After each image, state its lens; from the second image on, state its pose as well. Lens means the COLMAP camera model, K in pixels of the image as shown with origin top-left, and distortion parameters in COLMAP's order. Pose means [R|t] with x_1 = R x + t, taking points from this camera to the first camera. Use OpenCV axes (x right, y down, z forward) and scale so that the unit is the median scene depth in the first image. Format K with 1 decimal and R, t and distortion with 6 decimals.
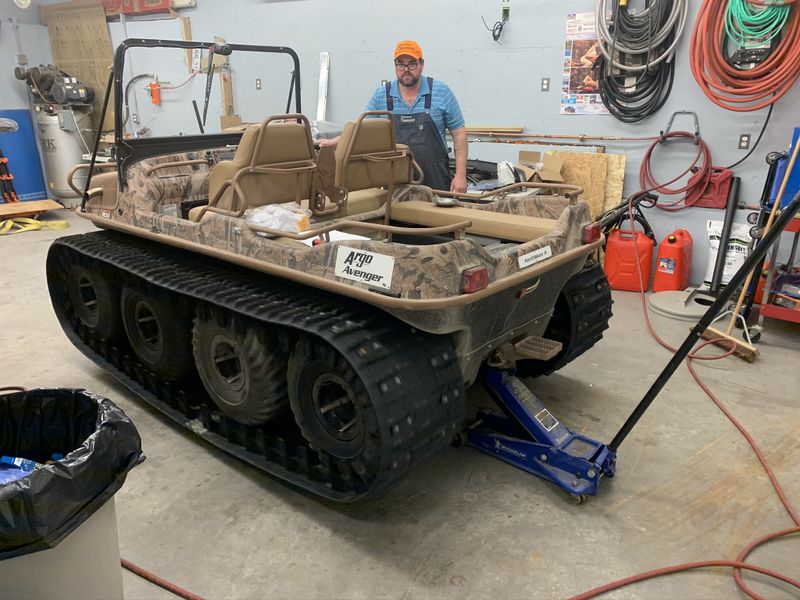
lens RADIAL K [[622.7, 0, 400.8], [0, 622.7, 280.1], [0, 0, 1]] dist [0.040062, -0.066846]
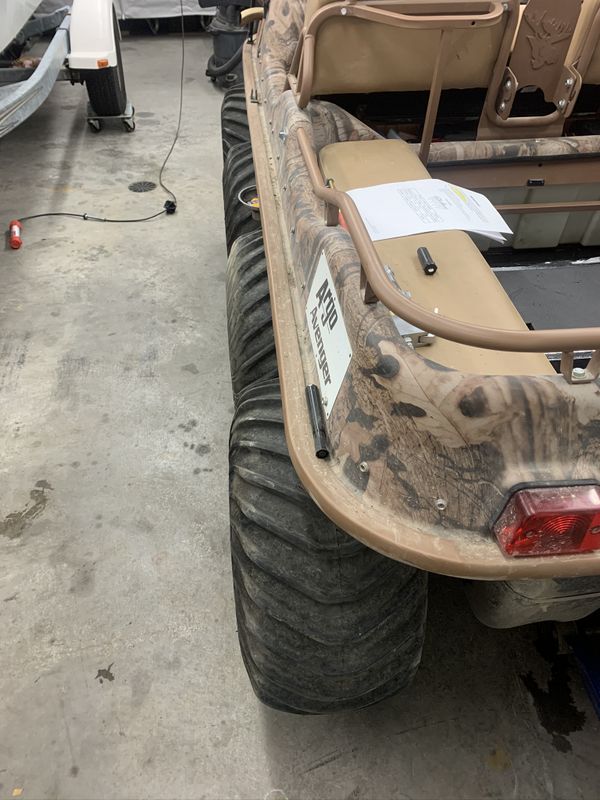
lens RADIAL K [[622.7, 0, 298.3], [0, 622.7, 394.5], [0, 0, 1]] dist [0.040062, -0.066846]
pose [[0.721989, 0.447130, -0.528021, 0.140089], [-0.197322, 0.864510, 0.462263, -0.147586], [0.663171, -0.229559, 0.712395, 0.609272]]
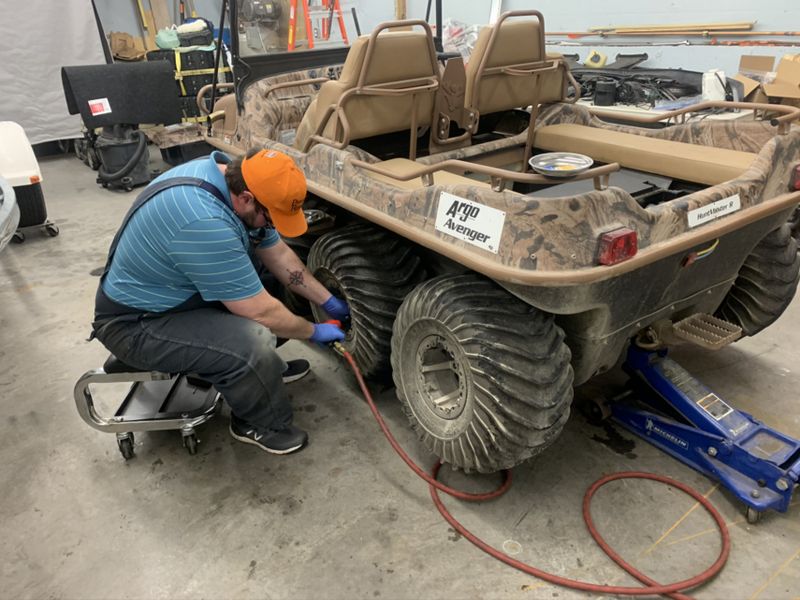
lens RADIAL K [[622.7, 0, 400.8], [0, 622.7, 280.1], [0, 0, 1]] dist [0.040062, -0.066846]
pose [[0.962112, 0.065887, -0.264574, 0.061925], [-0.028815, 0.989500, 0.141630, -0.049864], [0.271128, -0.128641, 0.953908, 0.193971]]
